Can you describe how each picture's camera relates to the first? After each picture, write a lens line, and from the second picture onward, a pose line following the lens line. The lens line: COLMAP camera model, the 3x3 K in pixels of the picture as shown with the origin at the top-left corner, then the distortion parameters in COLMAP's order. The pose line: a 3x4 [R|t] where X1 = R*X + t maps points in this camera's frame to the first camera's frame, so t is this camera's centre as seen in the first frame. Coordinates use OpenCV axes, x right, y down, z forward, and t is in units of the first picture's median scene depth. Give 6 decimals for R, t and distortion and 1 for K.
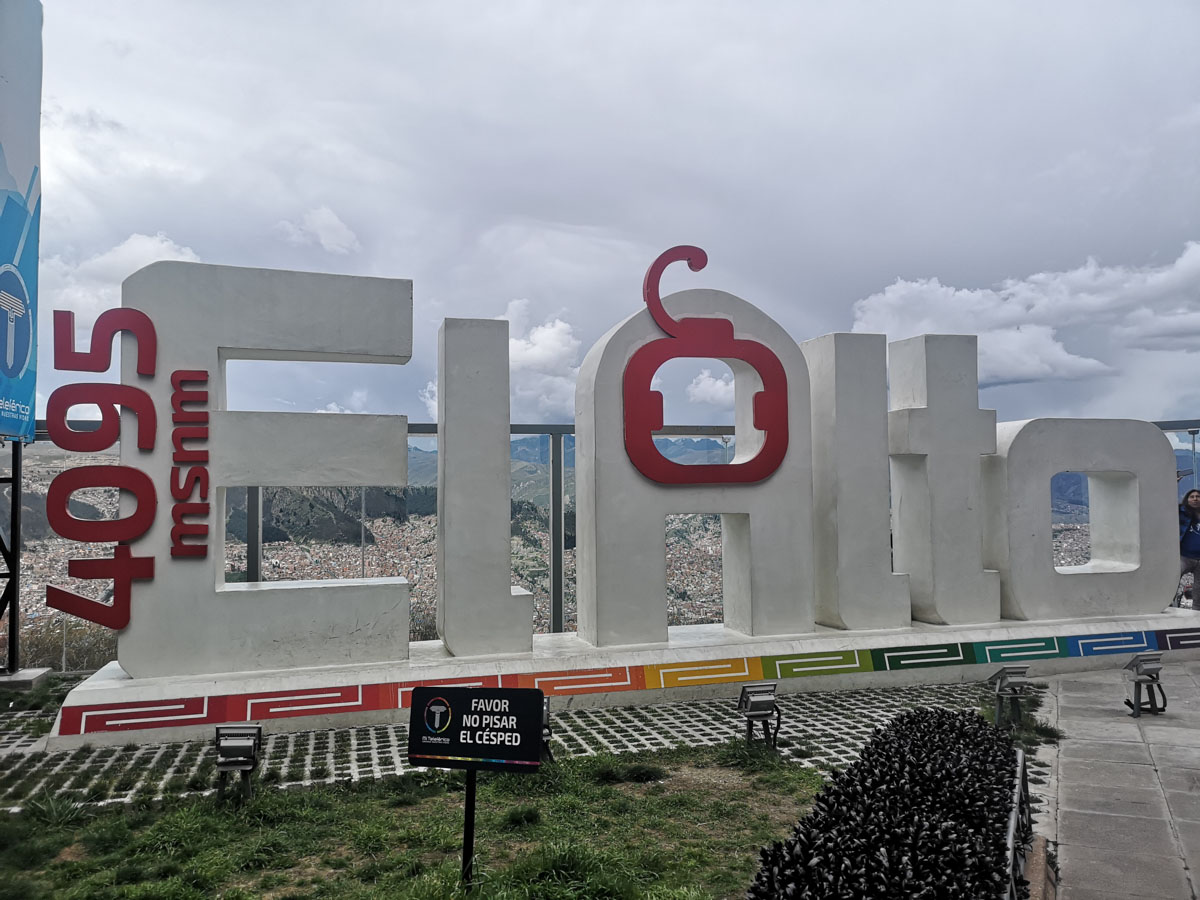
lens RADIAL K [[921.7, 0, 601.5], [0, 921.7, 449.4], [0, 0, 1]] dist [0.055444, -0.036725]
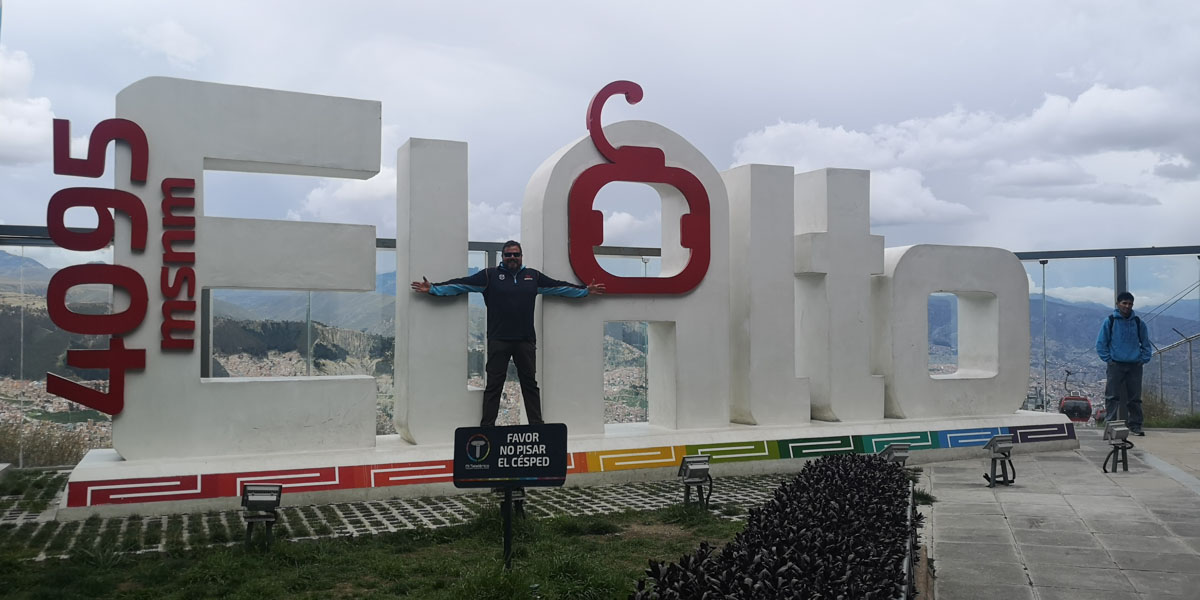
lens RADIAL K [[955.5, 0, 589.6], [0, 955.5, 301.8], [0, 0, 1]] dist [0.063382, -0.114196]
pose [[0.992657, 0.013896, 0.120162, -0.096803], [-0.015859, 0.999756, 0.015399, 0.033102], [-0.119918, -0.017191, 0.992635, -0.166779]]
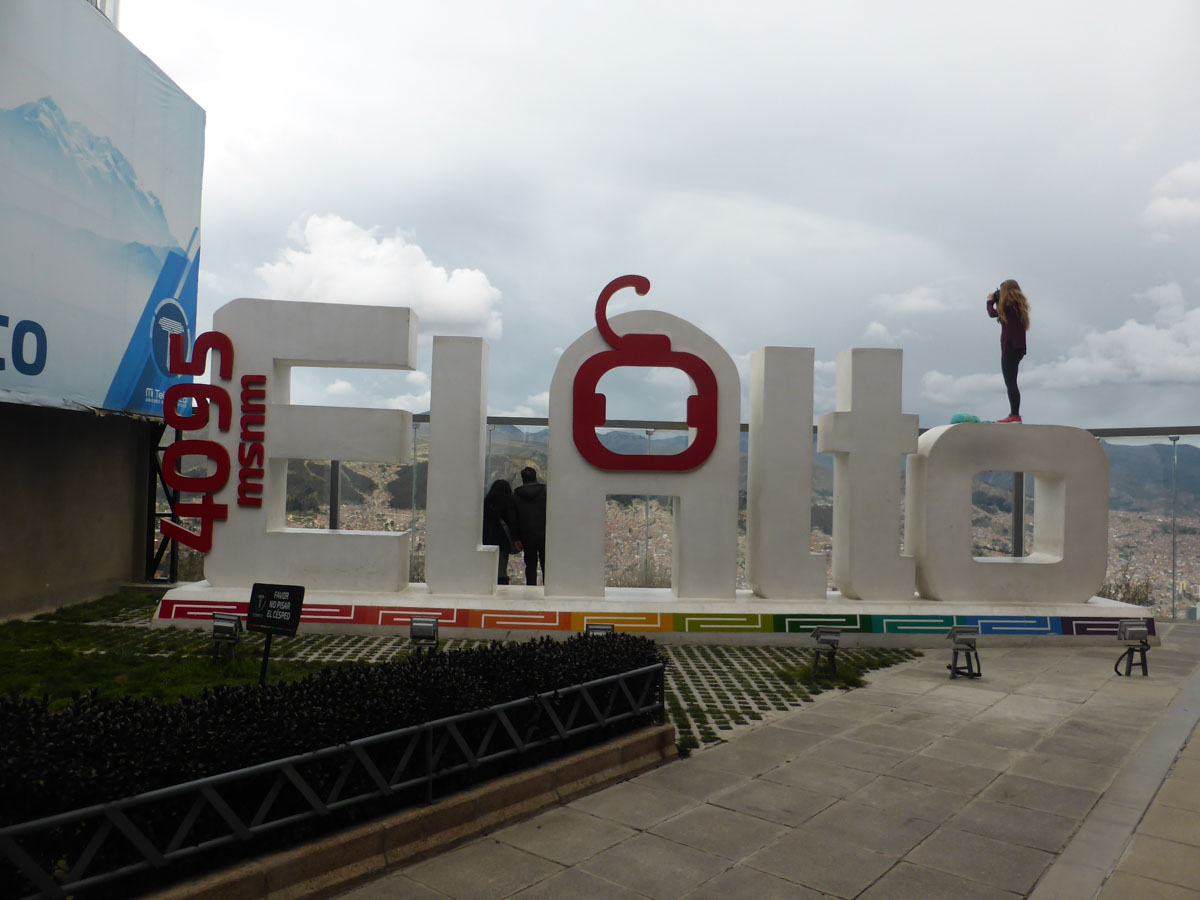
lens RADIAL K [[886.1, 0, 606.5], [0, 886.1, 439.6], [0, 0, 1]] dist [-0.058905, 0.071206]
pose [[0.969570, 0.027300, -0.243287, 0.395138], [-0.027314, 0.999621, 0.003319, -0.005039], [0.243285, 0.003427, 0.969949, -0.165039]]
